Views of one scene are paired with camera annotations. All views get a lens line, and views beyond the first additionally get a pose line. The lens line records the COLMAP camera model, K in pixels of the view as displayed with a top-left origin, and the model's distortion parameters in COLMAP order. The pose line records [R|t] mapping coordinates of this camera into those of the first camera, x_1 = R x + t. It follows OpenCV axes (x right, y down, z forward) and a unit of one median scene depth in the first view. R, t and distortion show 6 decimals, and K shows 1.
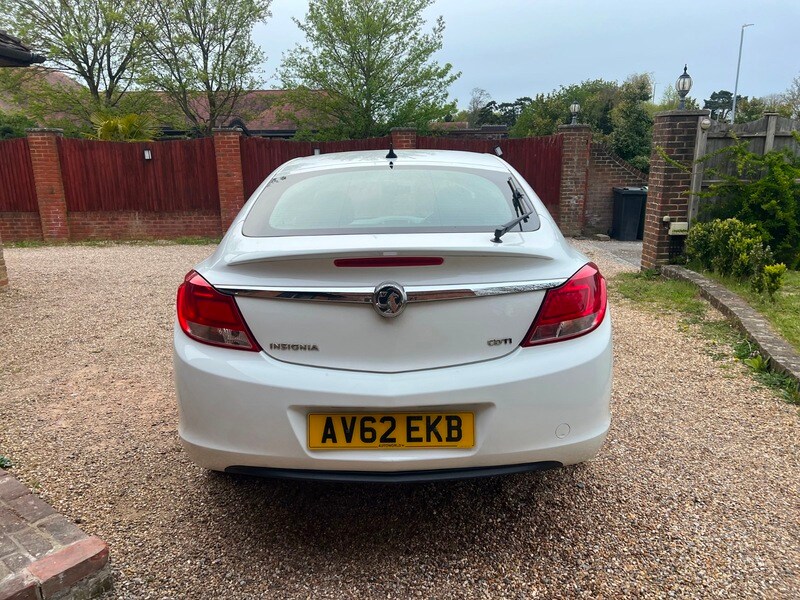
lens RADIAL K [[617.5, 0, 400.0], [0, 617.5, 300.0], [0, 0, 1]] dist [0.010487, 0.002424]
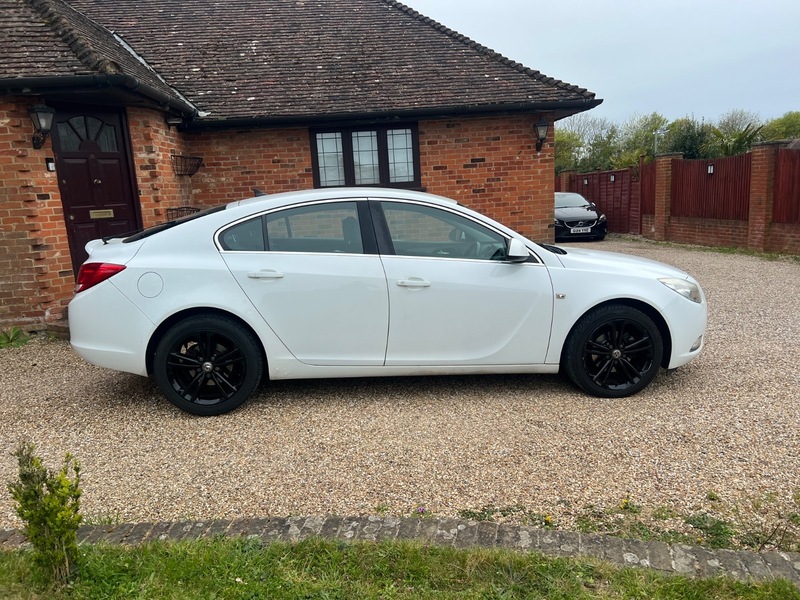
lens RADIAL K [[603.4, 0, 395.9], [0, 603.4, 299.8], [0, 0, 1]] dist [0.064901, -0.067979]
pose [[0.086320, 0.186088, -0.978734, 2.419648], [-0.180591, 0.969049, 0.168319, -0.470934], [0.979763, 0.162221, 0.117254, 1.845871]]
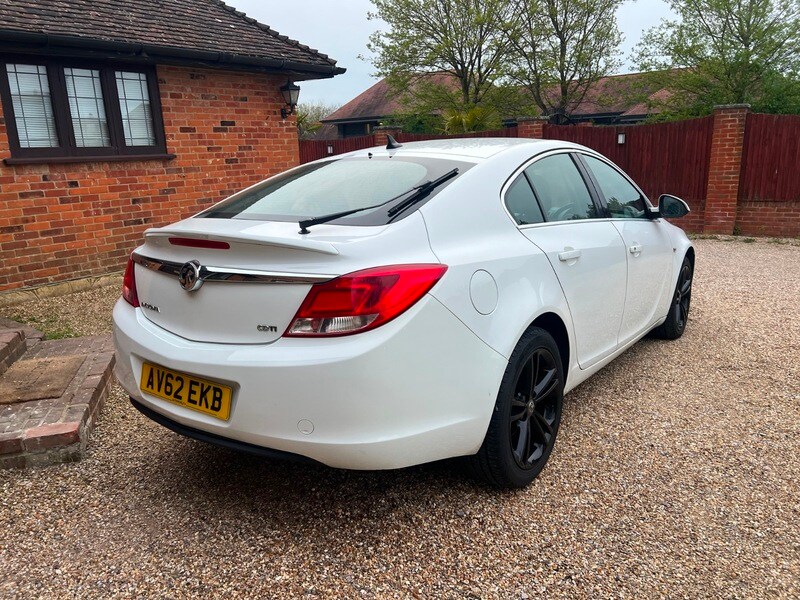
lens RADIAL K [[603.0, 0, 385.1], [0, 603.0, 303.1], [0, 0, 1]] dist [0.064654, -0.066243]
pose [[0.801690, 0.128296, -0.583809, 0.893171], [-0.112310, 0.991630, 0.063693, -0.060778], [0.587094, 0.014505, 0.809389, 0.289106]]
